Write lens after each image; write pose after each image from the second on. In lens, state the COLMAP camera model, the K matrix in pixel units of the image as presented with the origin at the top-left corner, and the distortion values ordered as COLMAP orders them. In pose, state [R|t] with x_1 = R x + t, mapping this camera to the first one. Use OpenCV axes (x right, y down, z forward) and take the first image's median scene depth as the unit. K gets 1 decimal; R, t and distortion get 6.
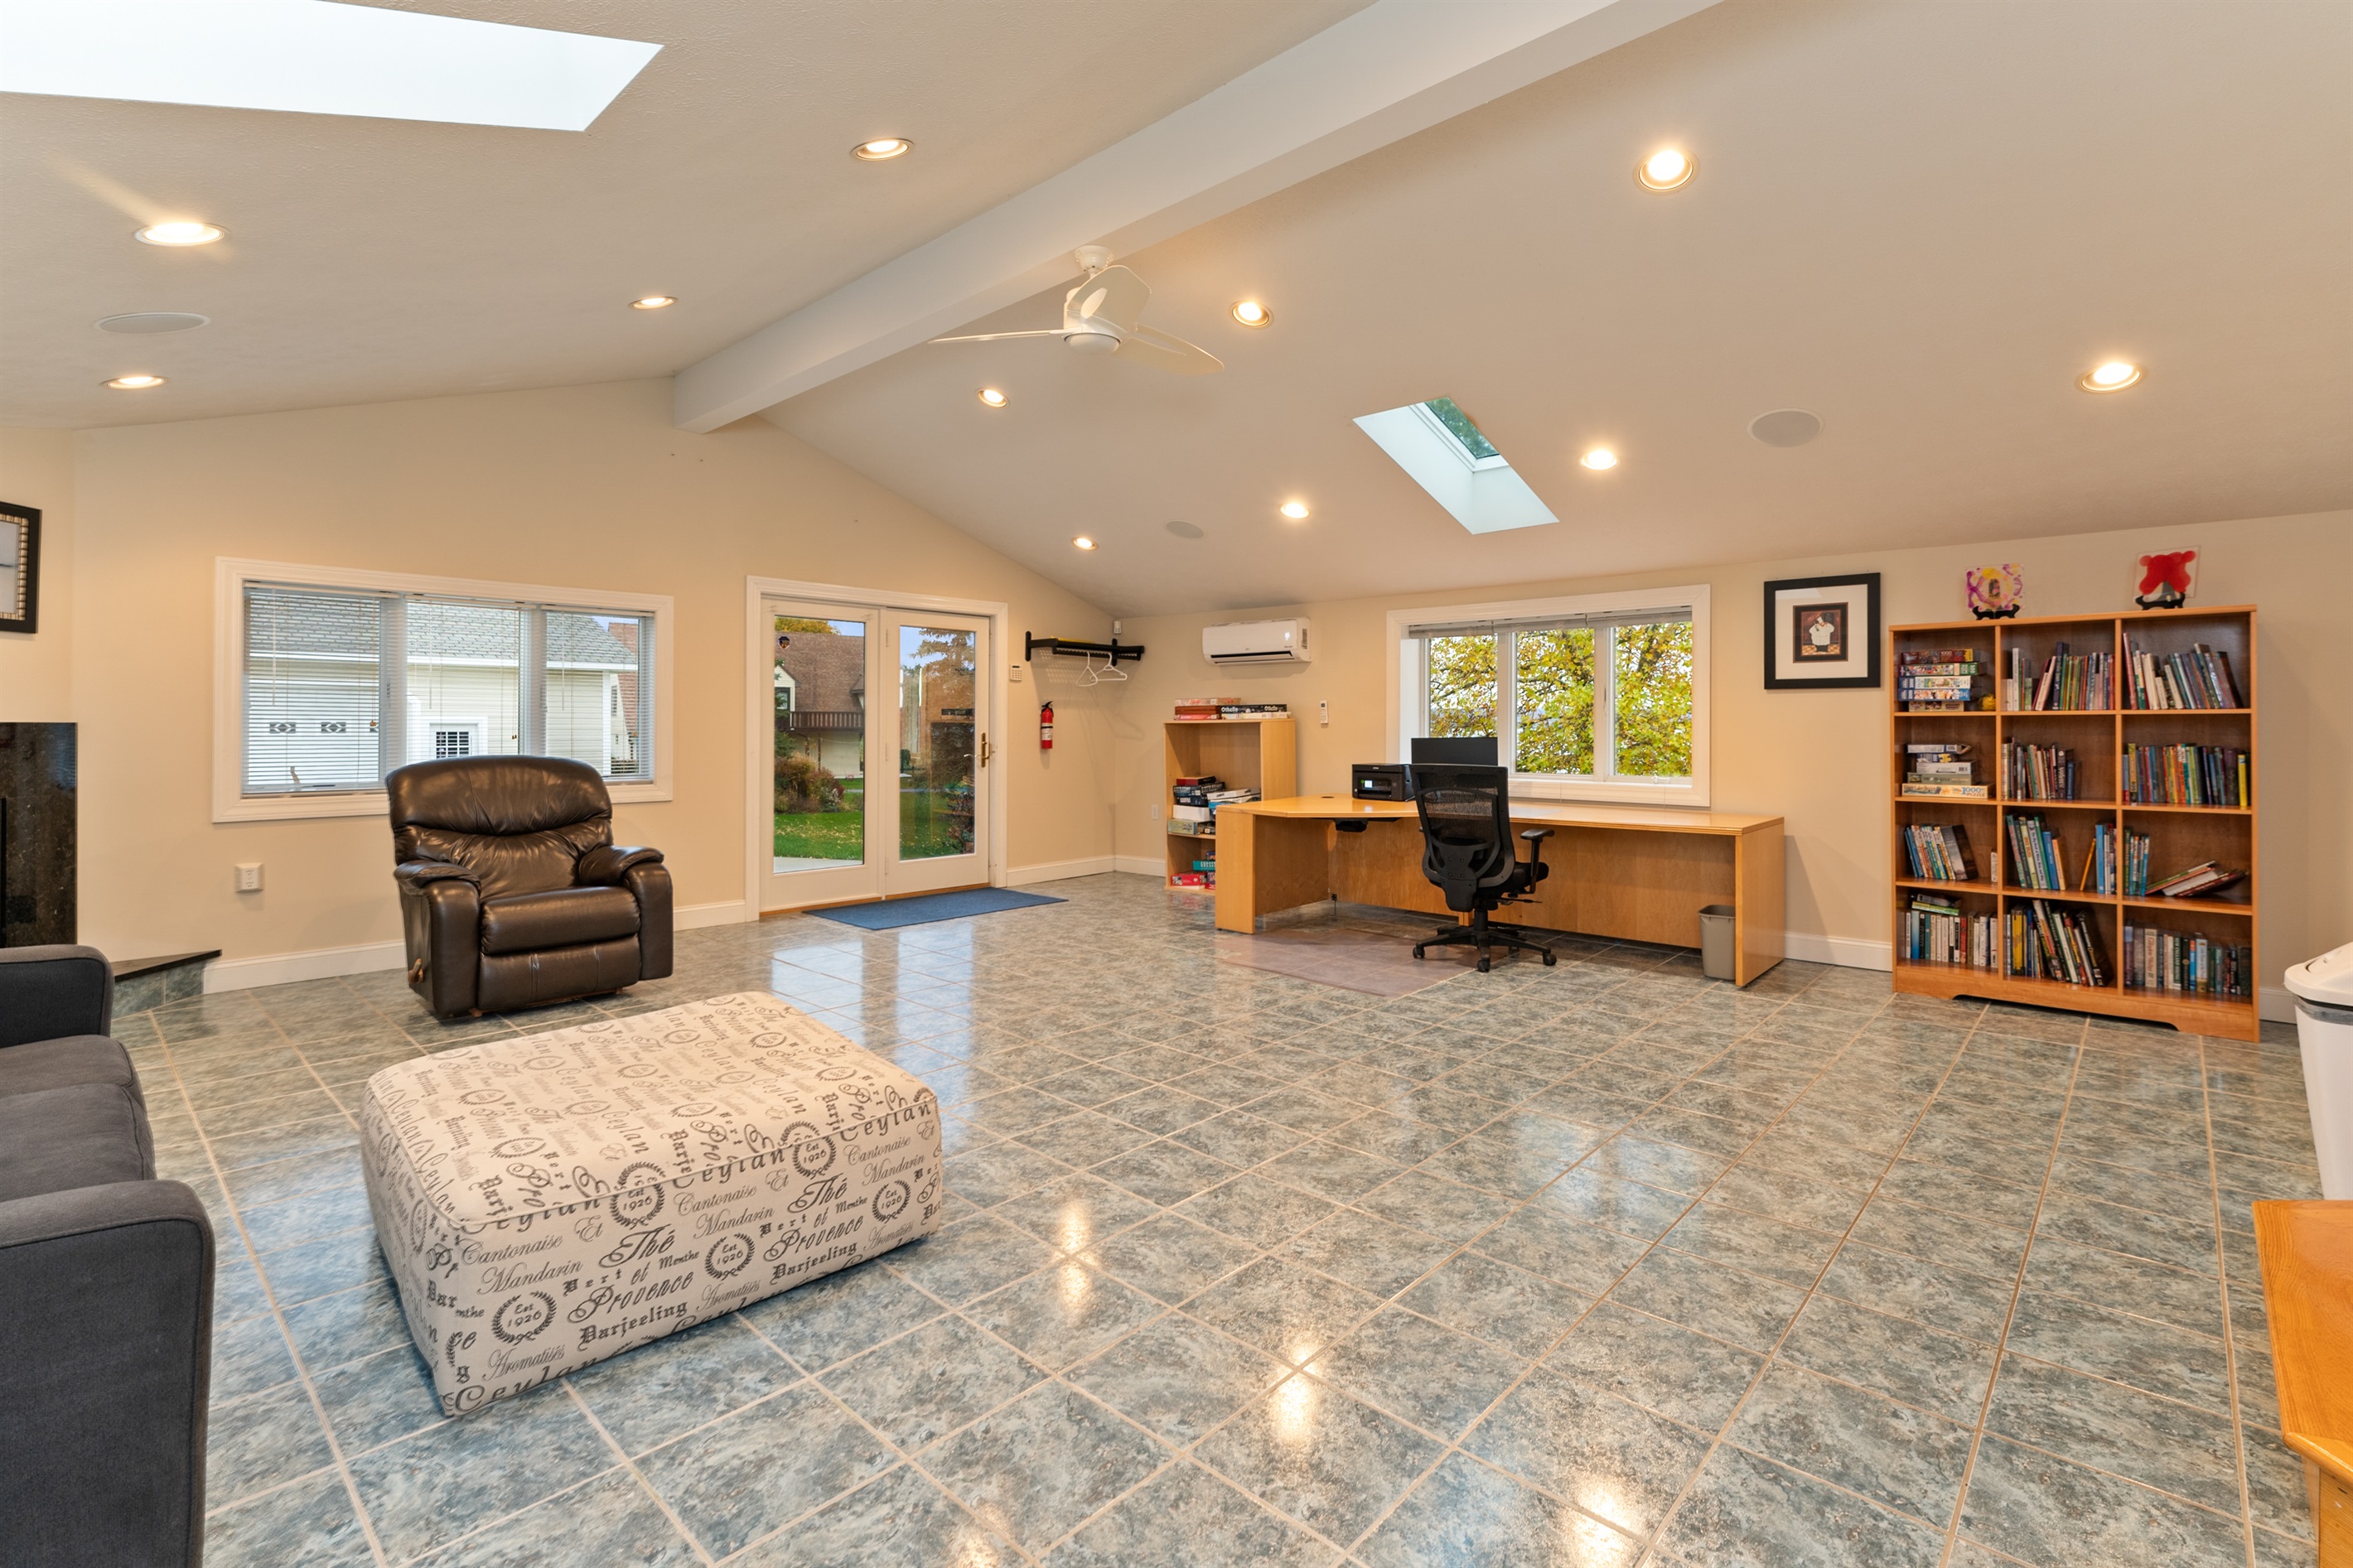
lens RADIAL K [[1076.2, 0, 1205.5], [0, 1076.2, 720.4], [0, 0, 1]] dist [0.001200, -0.000310]
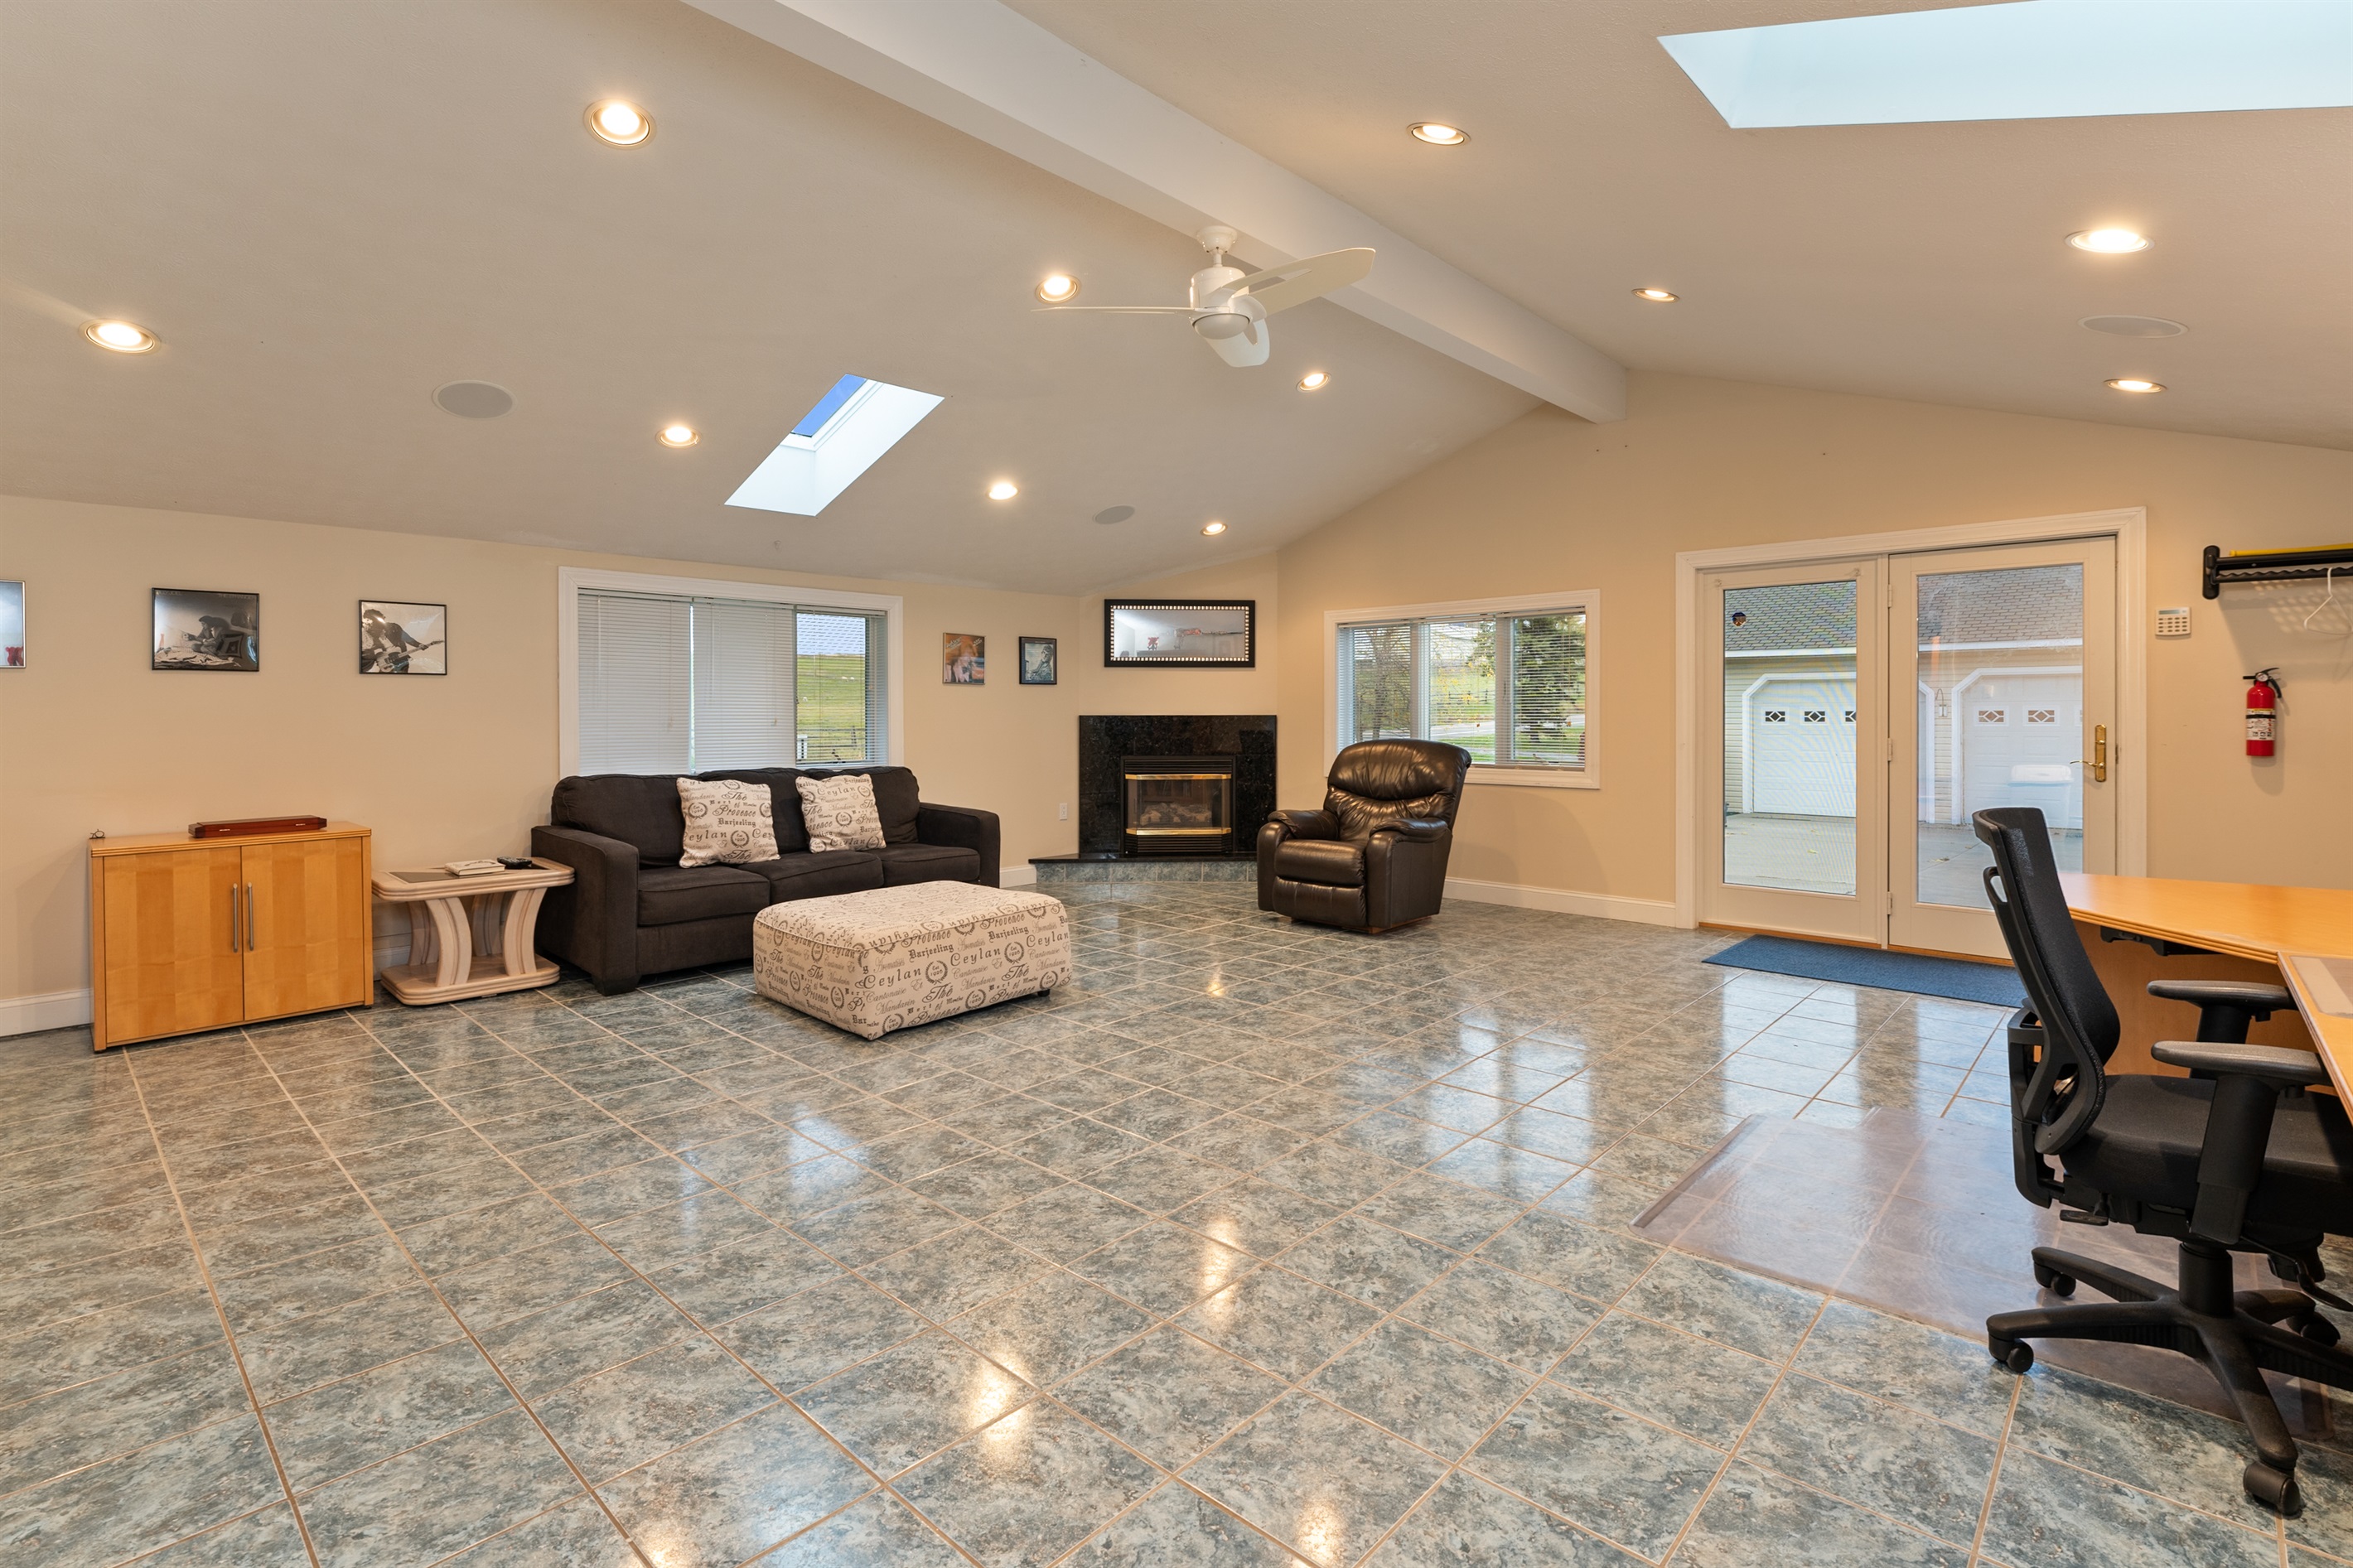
lens RADIAL K [[1119.9, 0, 1169.5], [0, 1119.9, 719.0], [0, 0, 1]] dist [-0.002759, 0.000038]
pose [[-0.032265, 0.001287, -0.999479, 1.059842], [0.007669, 0.999970, 0.001040, 0.007033], [0.999450, -0.007632, -0.032274, 1.156525]]
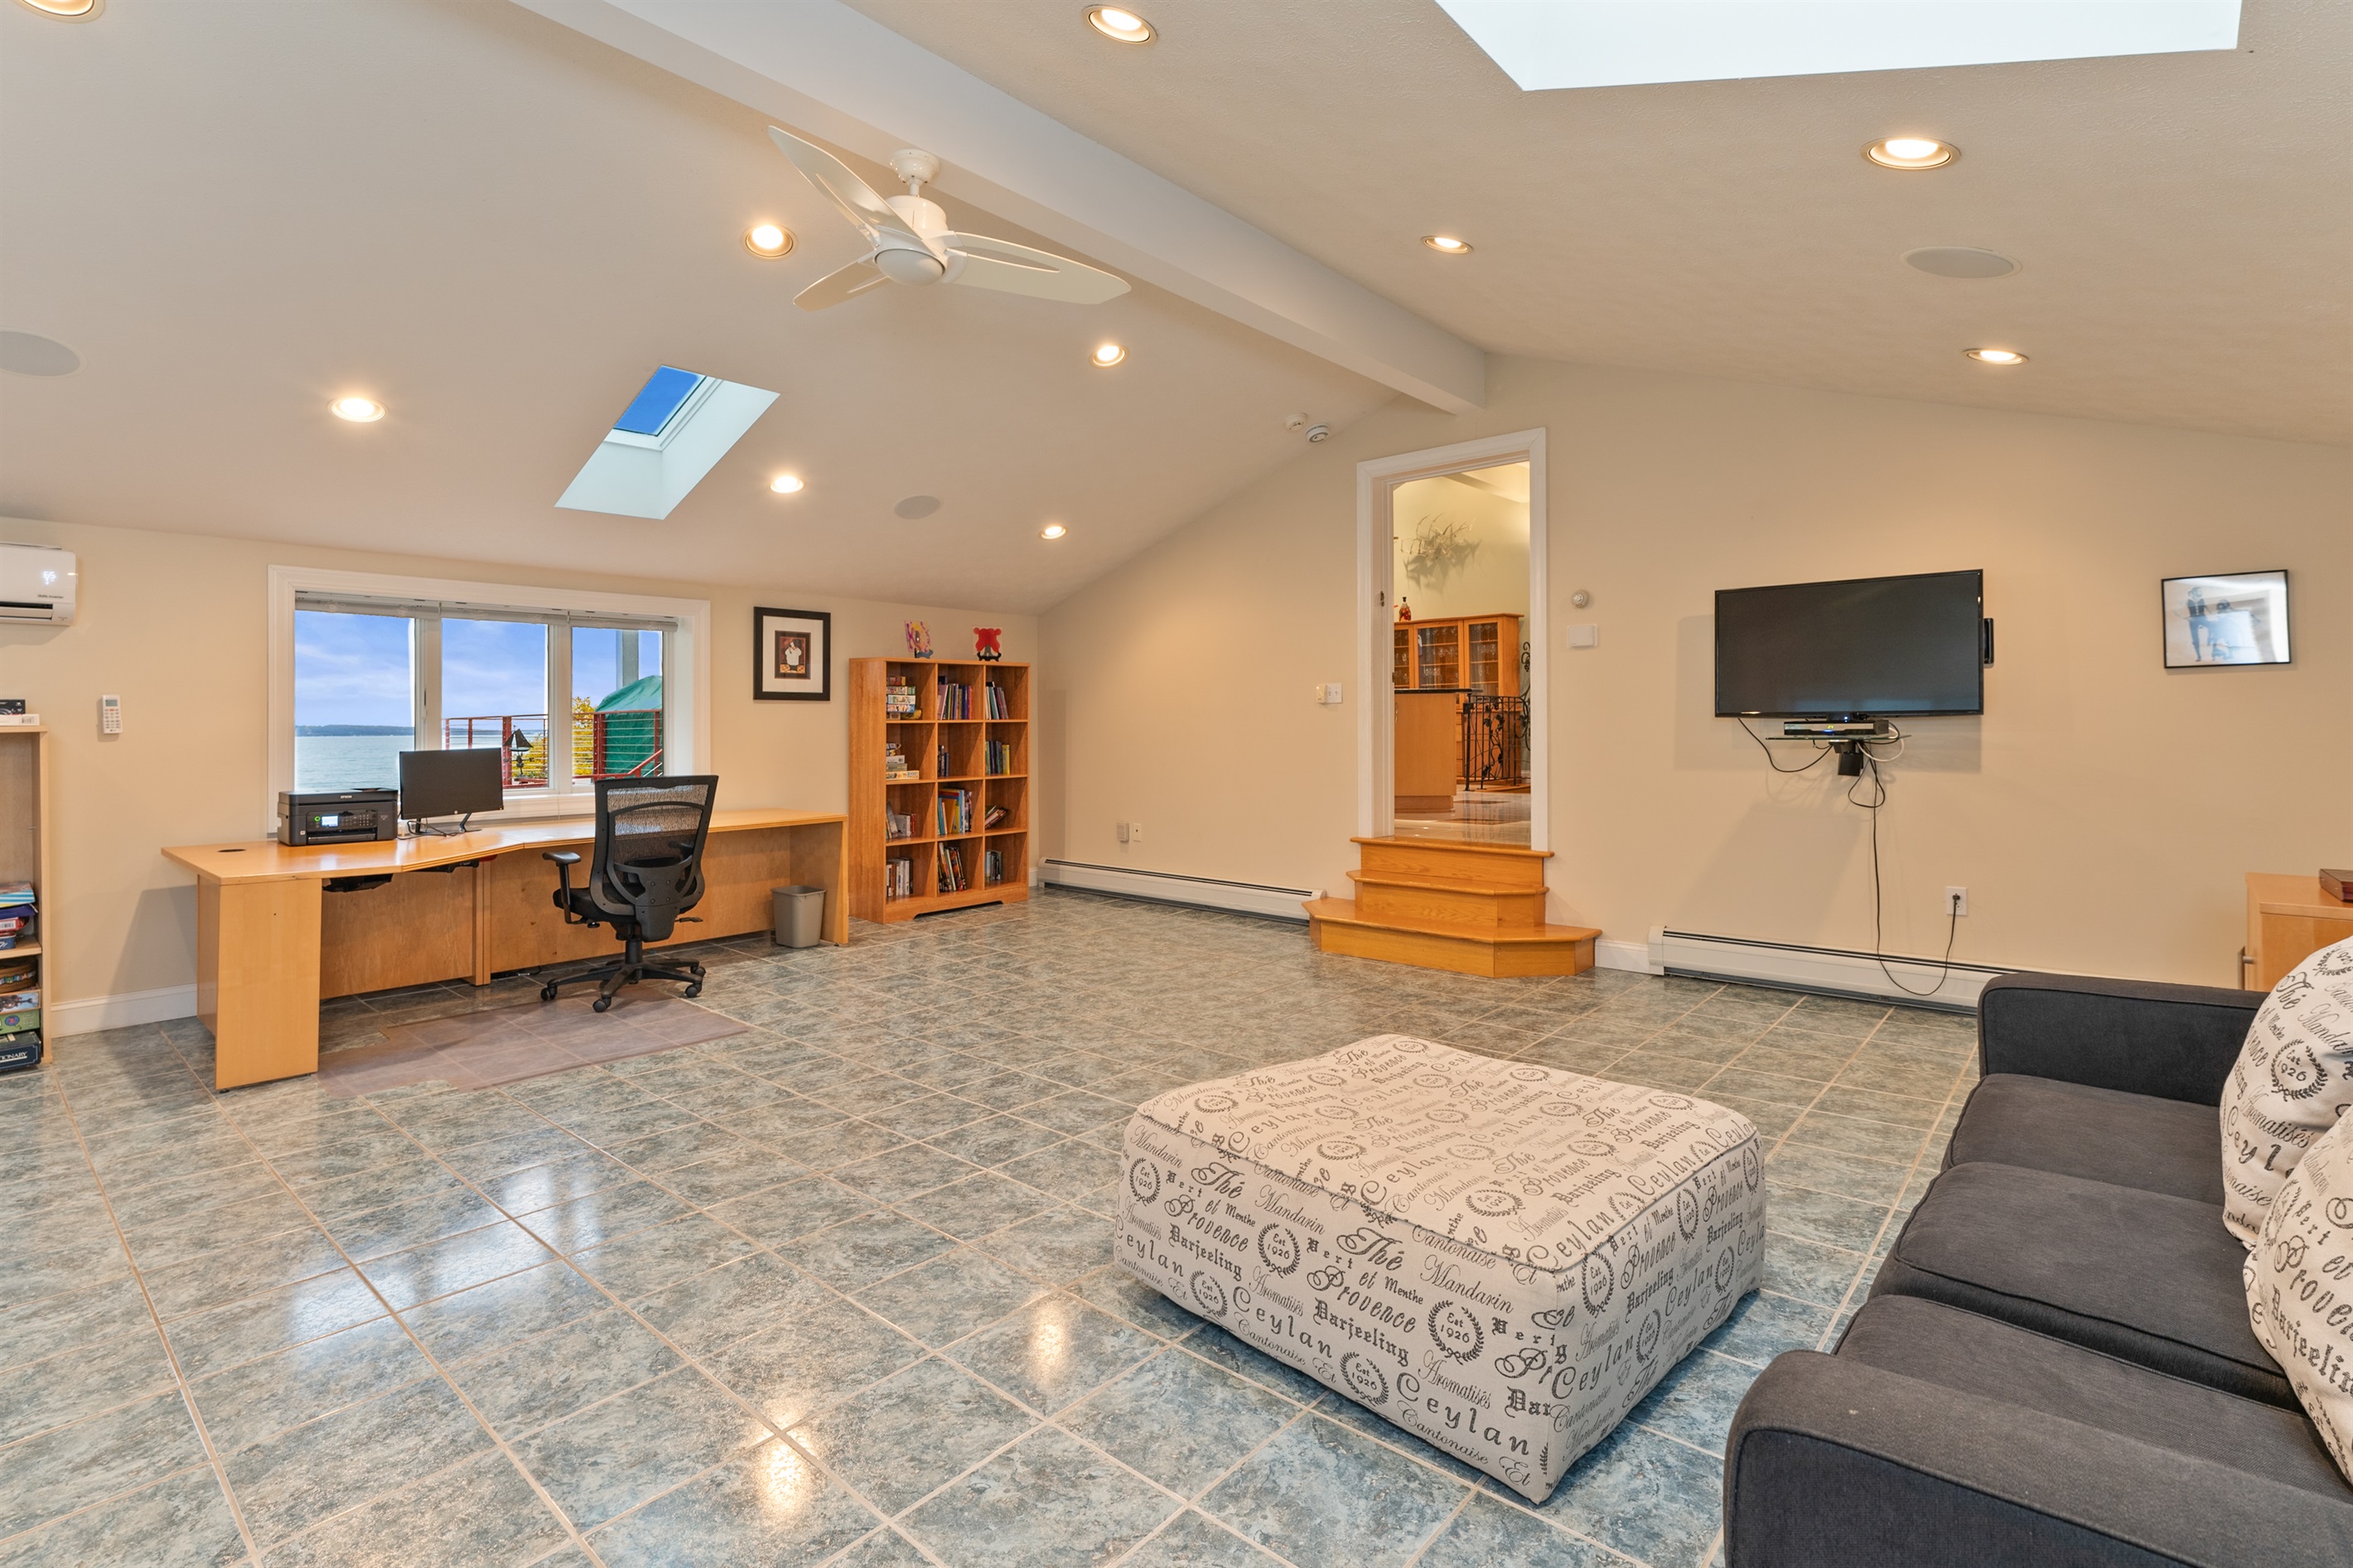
lens RADIAL K [[1076.2, 0, 1183.3], [0, 1076.2, 718.2], [0, 0, 1]] dist [0.001200, -0.000310]
pose [[-0.013695, 0.007421, 0.999879, -1.090328], [0.001828, 0.999971, -0.007397, 0.000945], [-0.999905, 0.001726, -0.013708, 0.944838]]
